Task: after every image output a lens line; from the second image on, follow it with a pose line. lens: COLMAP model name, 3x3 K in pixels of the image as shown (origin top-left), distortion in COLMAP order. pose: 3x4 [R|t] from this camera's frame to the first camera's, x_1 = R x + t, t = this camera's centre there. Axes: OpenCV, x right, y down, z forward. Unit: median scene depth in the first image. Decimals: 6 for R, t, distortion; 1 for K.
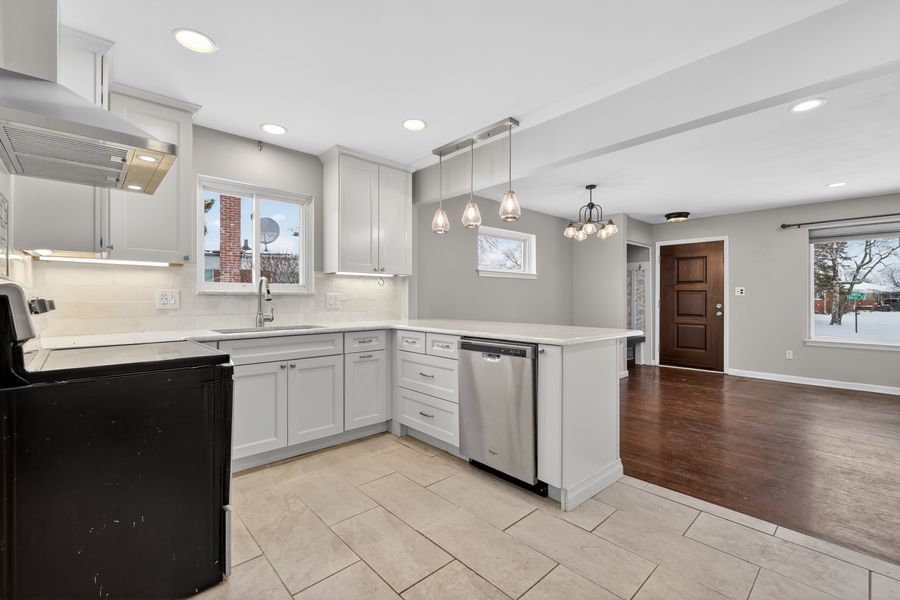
lens RADIAL K [[389.2, 0, 449.8], [0, 389.2, 298.2], [0, 0, 1]] dist [-0.003422, 0.001670]
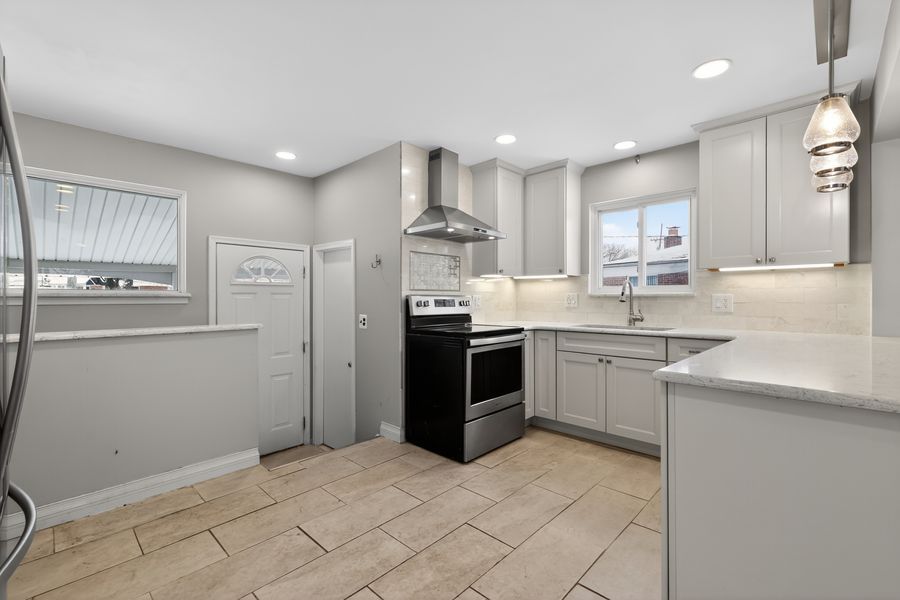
lens RADIAL K [[389.2, 0, 447.3], [0, 389.2, 299.9], [0, 0, 1]] dist [-0.003422, 0.001670]
pose [[0.056988, 0.002230, -0.998372, 0.558987], [0.001186, 0.999997, 0.002301, -0.002434], [0.998374, -0.001316, 0.056985, 0.403286]]
